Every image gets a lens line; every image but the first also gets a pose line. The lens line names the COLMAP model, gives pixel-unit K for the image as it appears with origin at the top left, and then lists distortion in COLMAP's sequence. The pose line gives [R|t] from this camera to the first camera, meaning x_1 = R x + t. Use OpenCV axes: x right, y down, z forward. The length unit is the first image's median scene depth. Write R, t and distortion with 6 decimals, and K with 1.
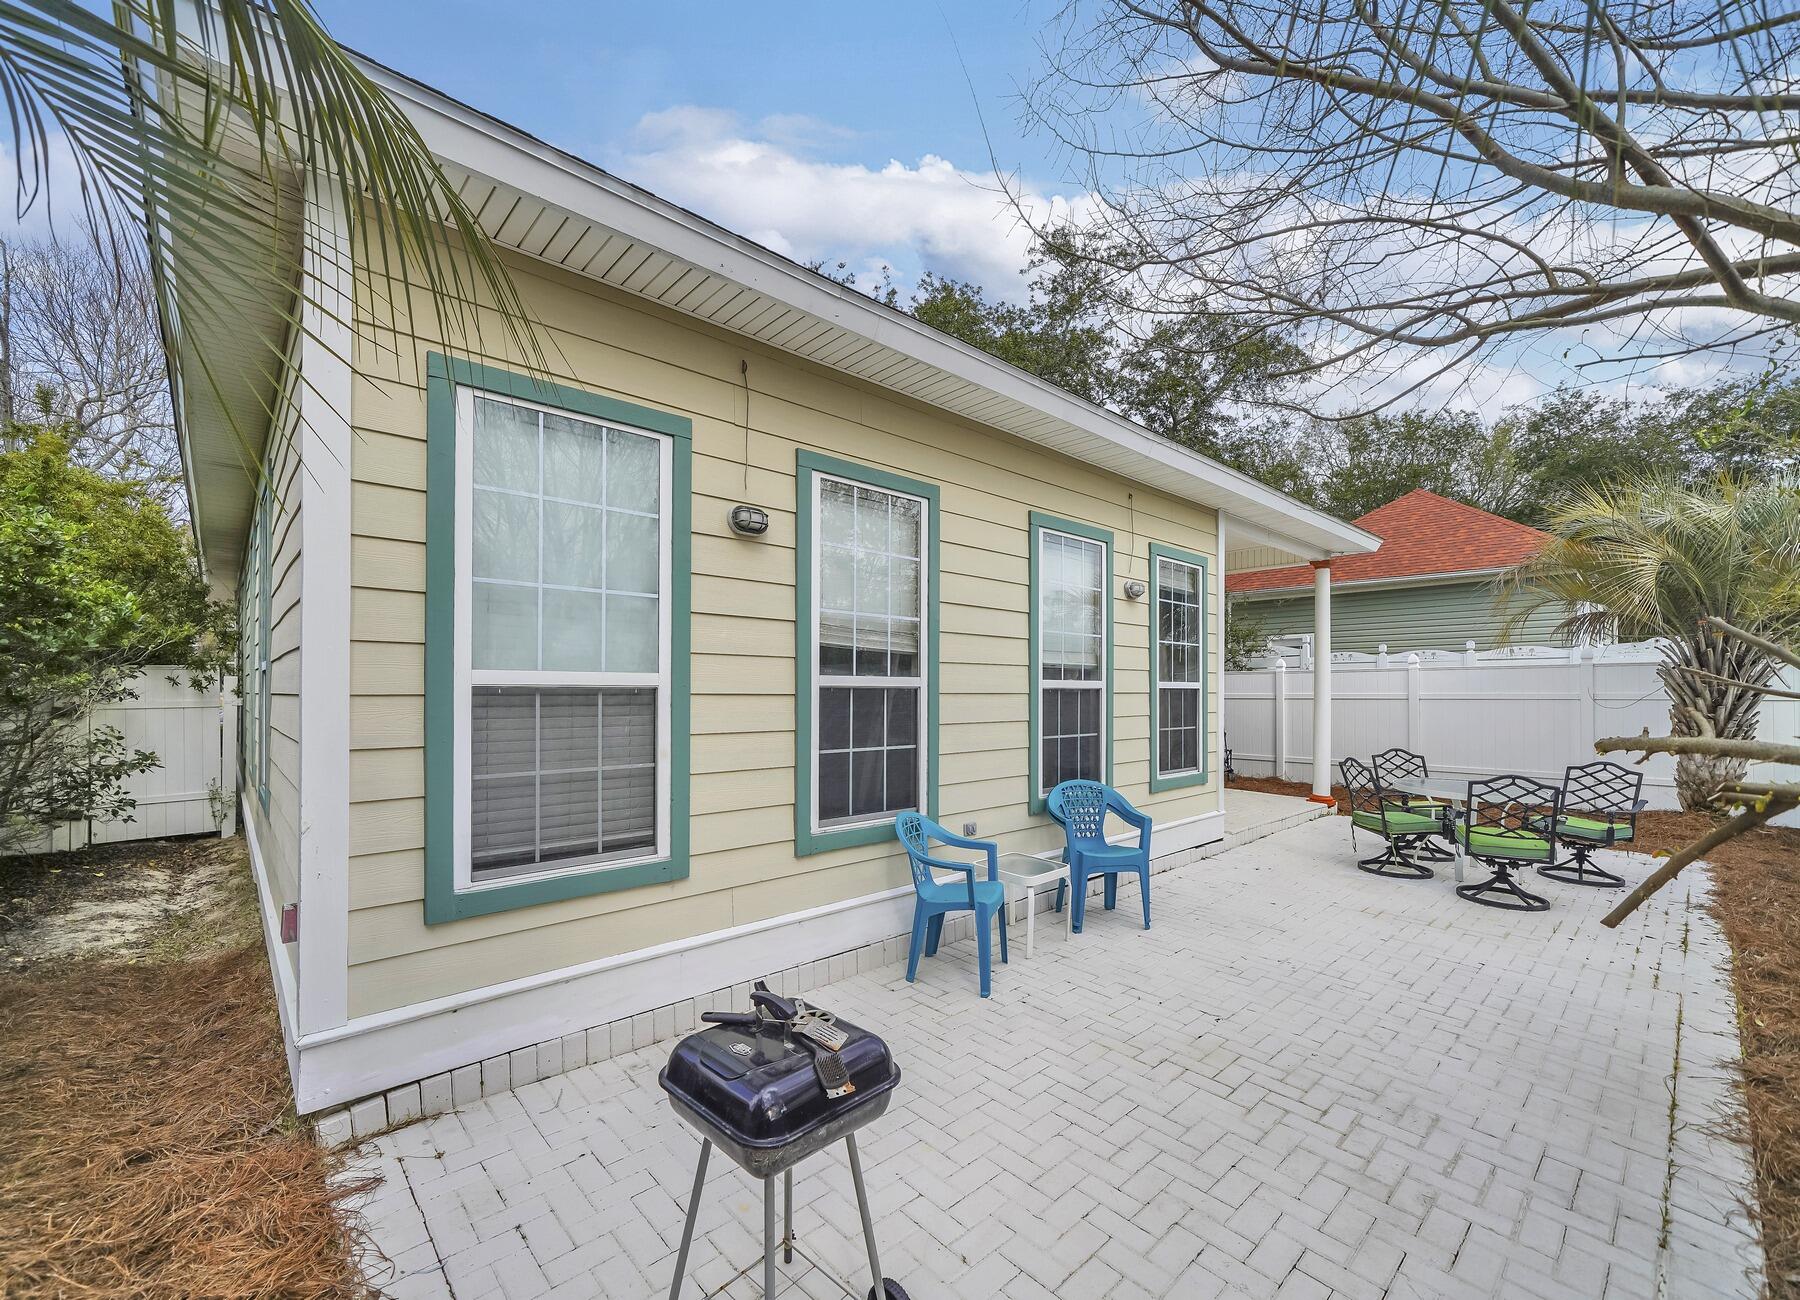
lens RADIAL K [[739.6, 0, 885.2], [0, 739.6, 681.9], [0, 0, 1]] dist [-0.004812, 0.000412]
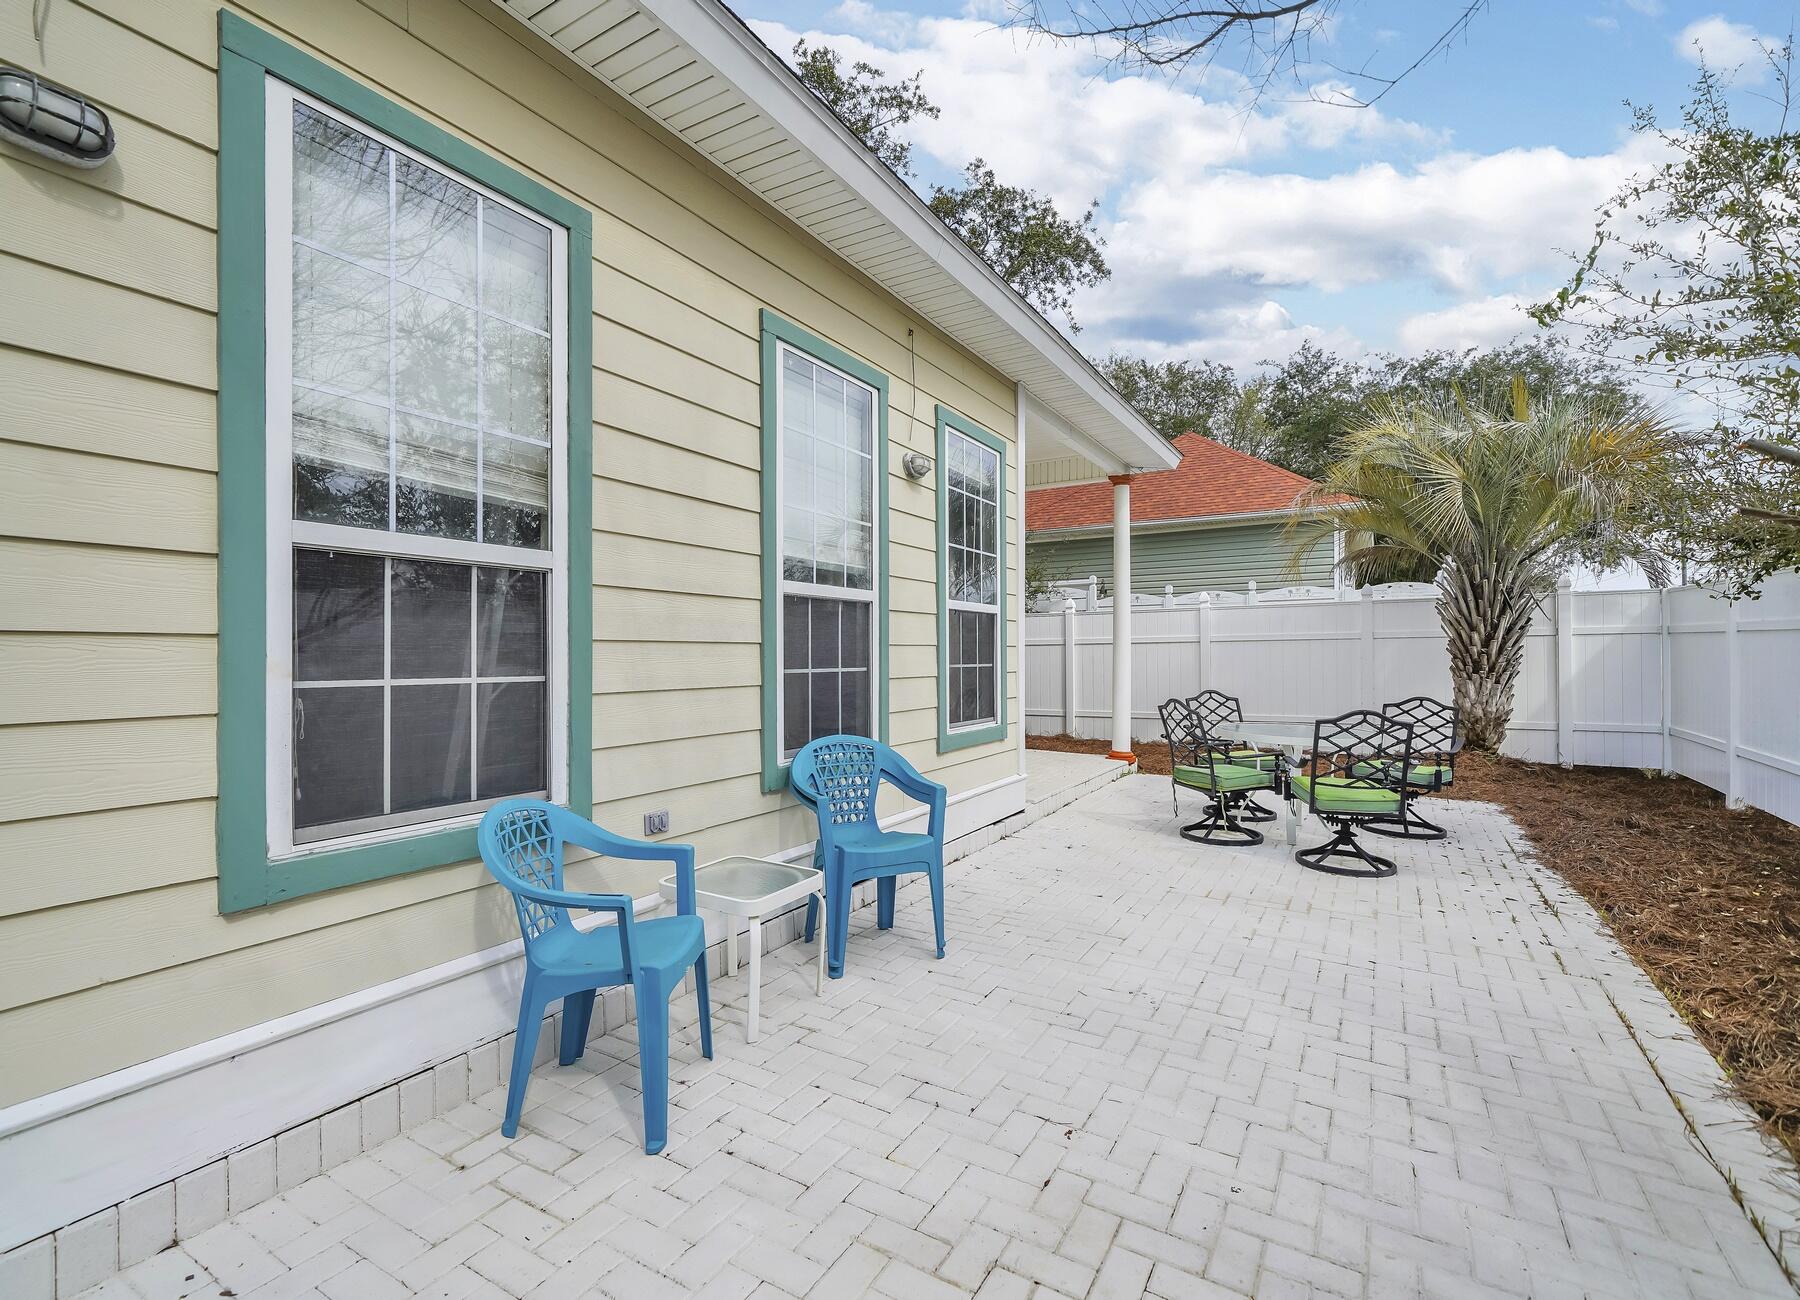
lens RADIAL K [[824.7, 0, 884.2], [0, 824.7, 647.0], [0, 0, 1]] dist [-0.003553, -0.000161]
pose [[0.956285, -0.003819, 0.292411, 0.088793], [0.003726, 0.999993, 0.000875, 0.055151], [-0.292413, 0.000252, 0.956292, 0.297028]]
